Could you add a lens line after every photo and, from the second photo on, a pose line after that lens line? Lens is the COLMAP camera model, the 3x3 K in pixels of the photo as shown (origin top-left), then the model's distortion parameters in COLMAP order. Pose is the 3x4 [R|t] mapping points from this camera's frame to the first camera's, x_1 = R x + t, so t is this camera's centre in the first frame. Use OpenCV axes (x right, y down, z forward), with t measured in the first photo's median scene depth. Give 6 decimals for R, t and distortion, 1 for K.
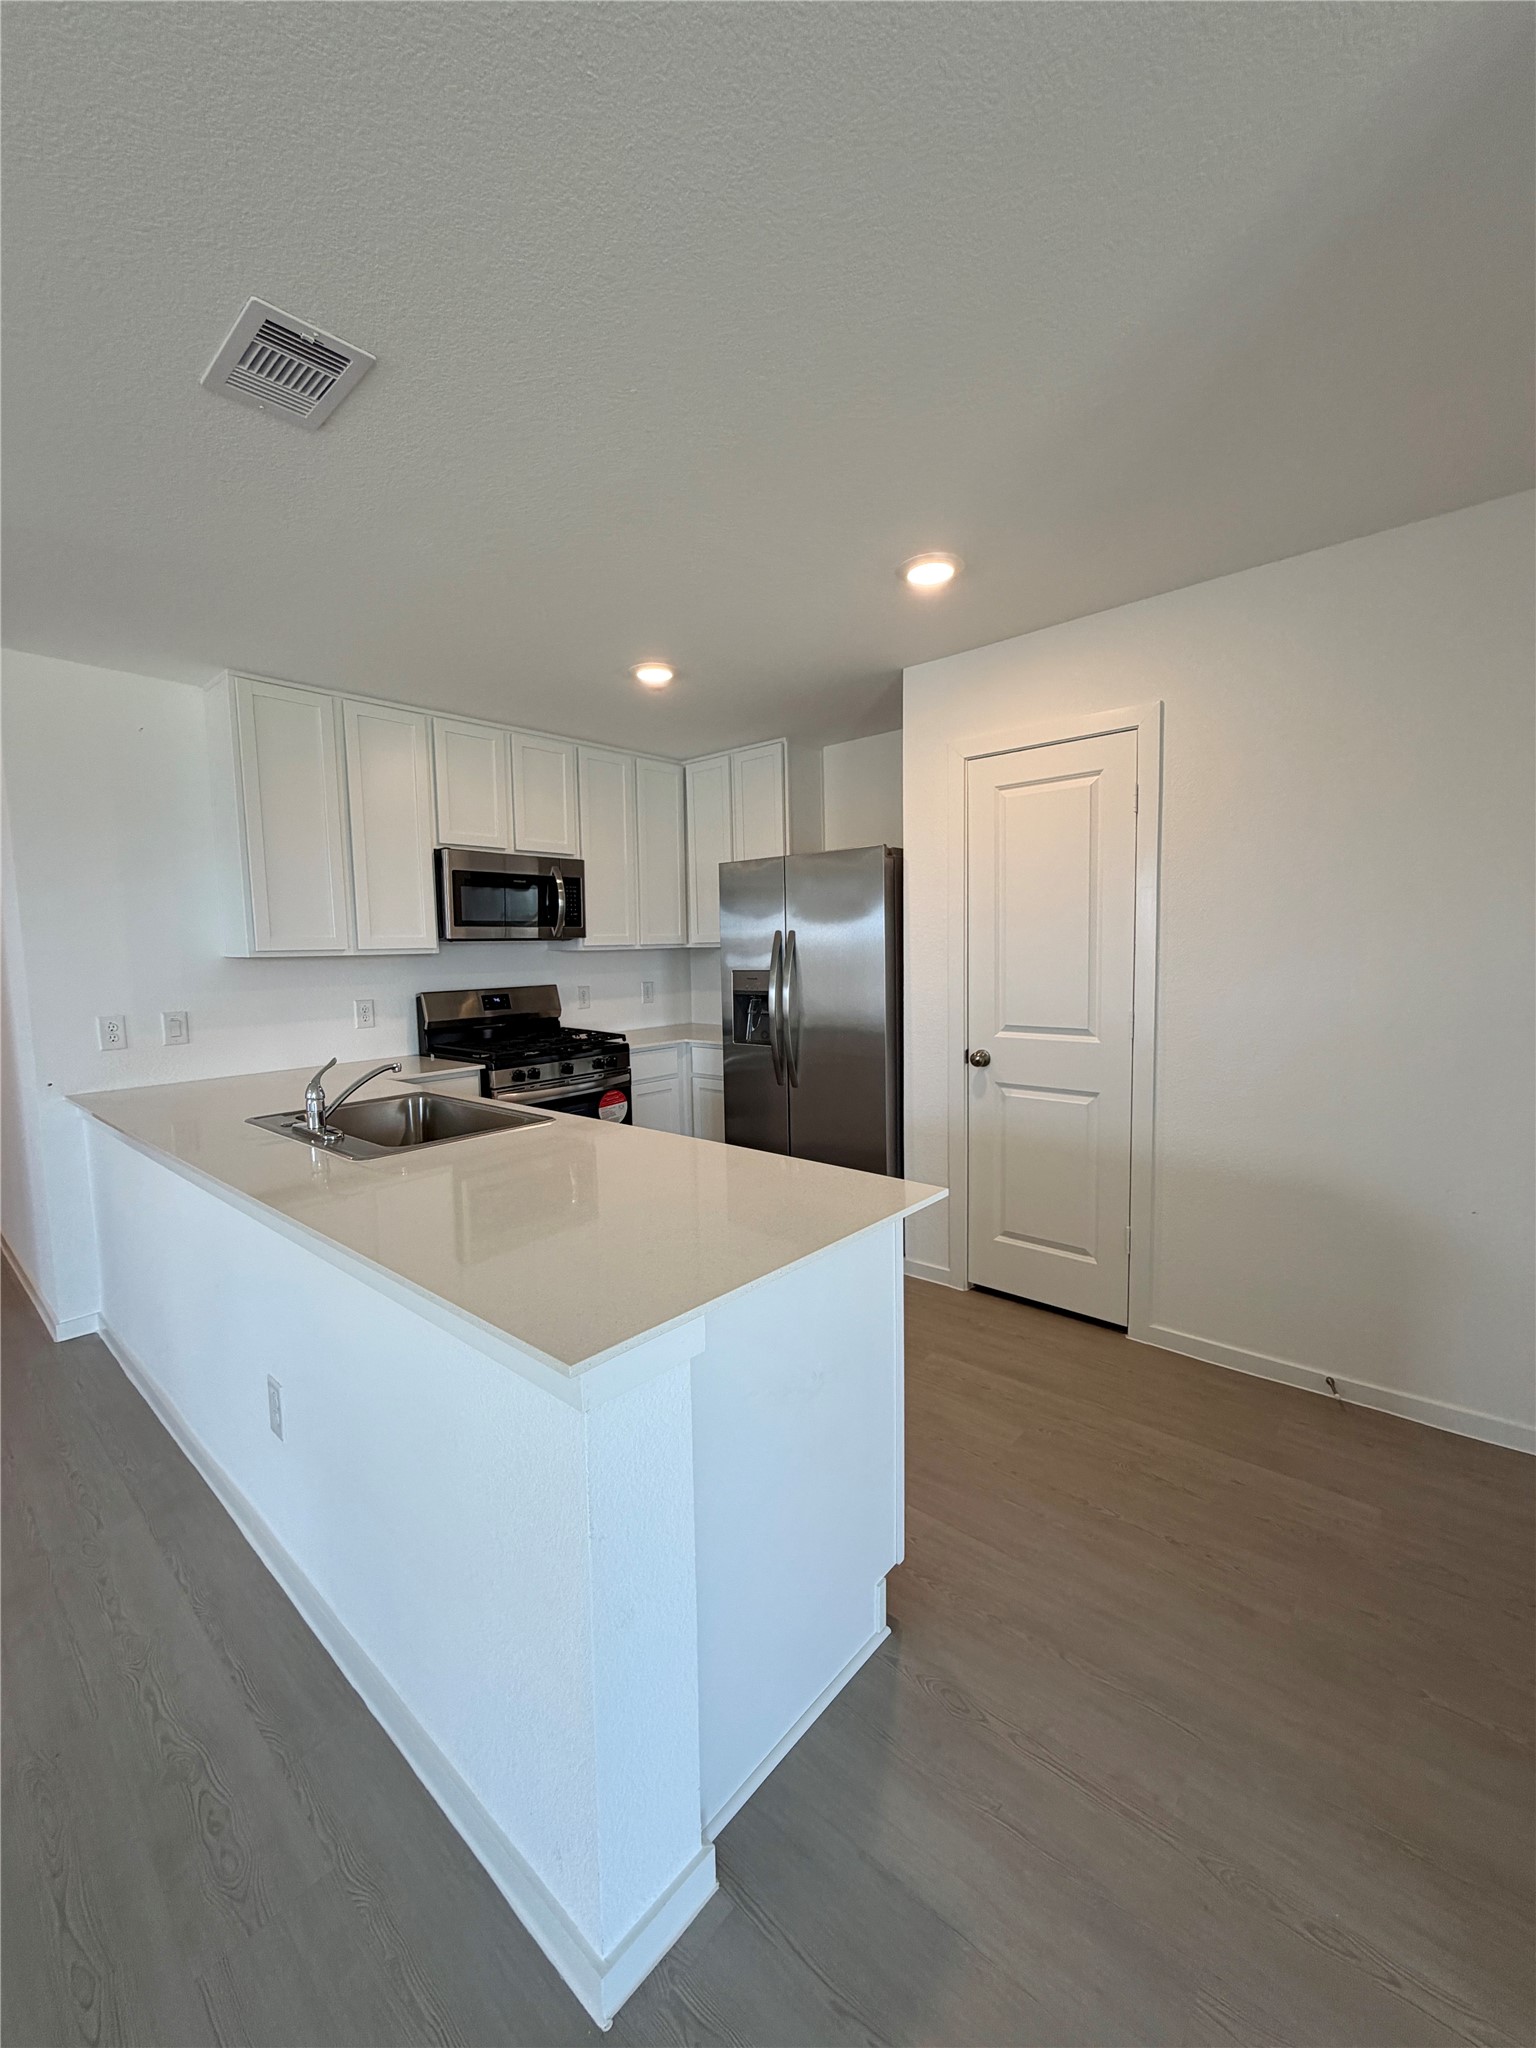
lens RADIAL K [[816.8, 0, 770.1], [0, 816.8, 1023.0], [0, 0, 1]] dist [0.001339, 0.000514]
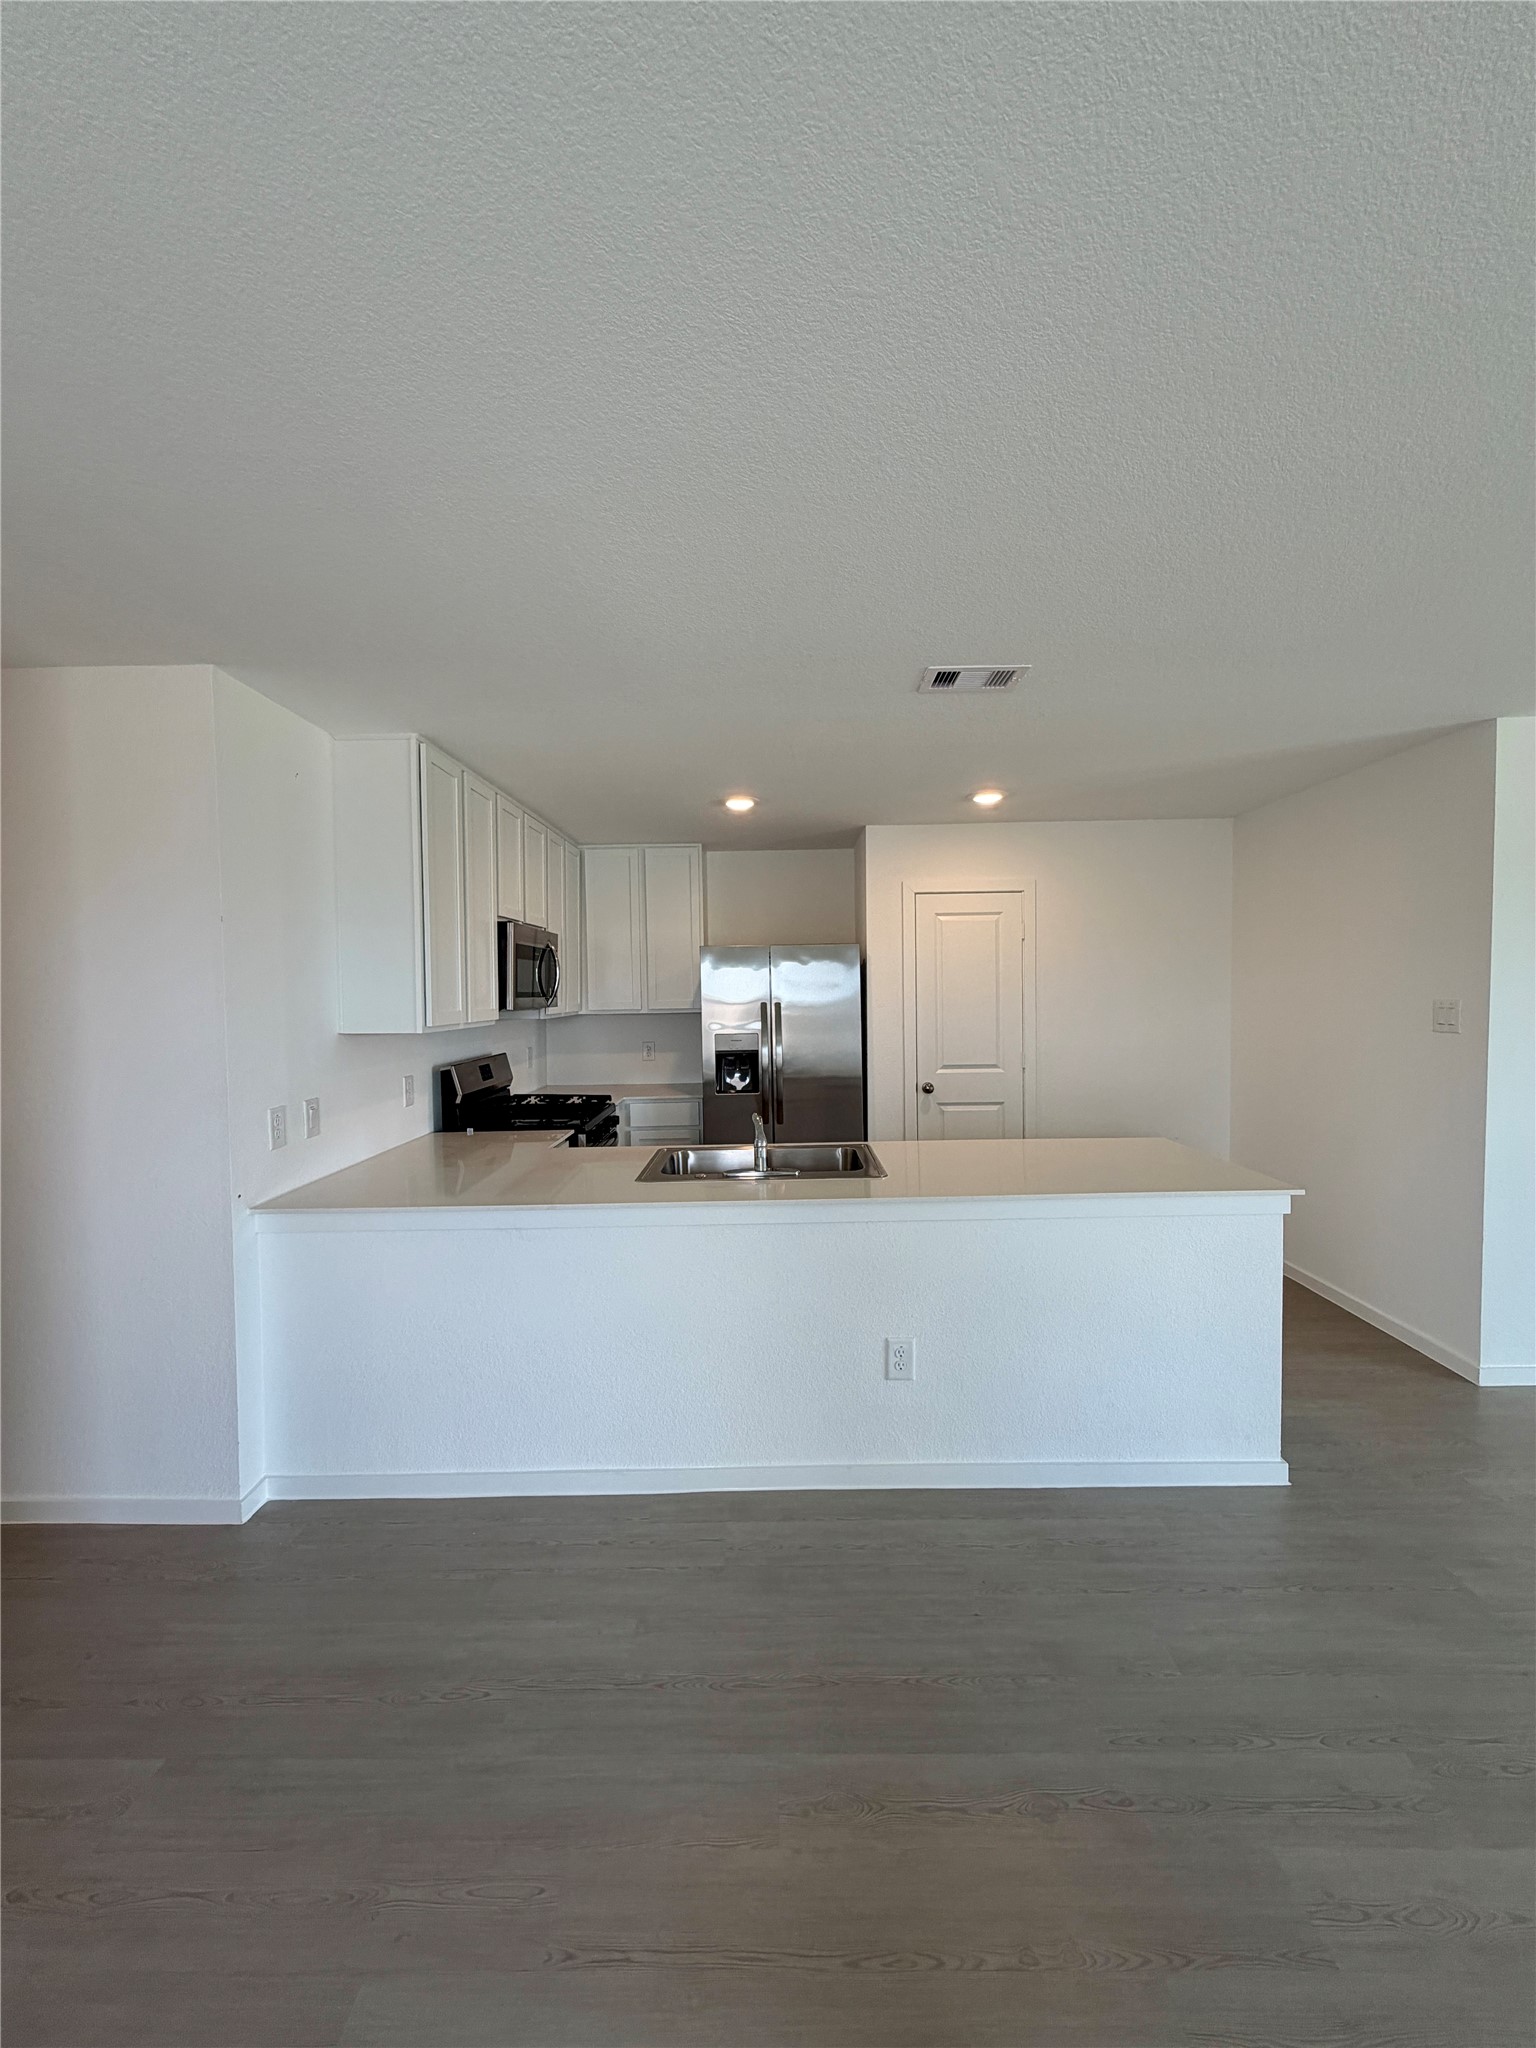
lens RADIAL K [[816.8, 0, 771.2], [0, 816.8, 1021.8], [0, 0, 1]] dist [0.001339, 0.000514]
pose [[0.759155, -0.014803, 0.650741, -0.934425], [0.059893, 0.997089, -0.047189, -0.024688], [-0.648148, 0.074799, 0.757832, 0.029907]]
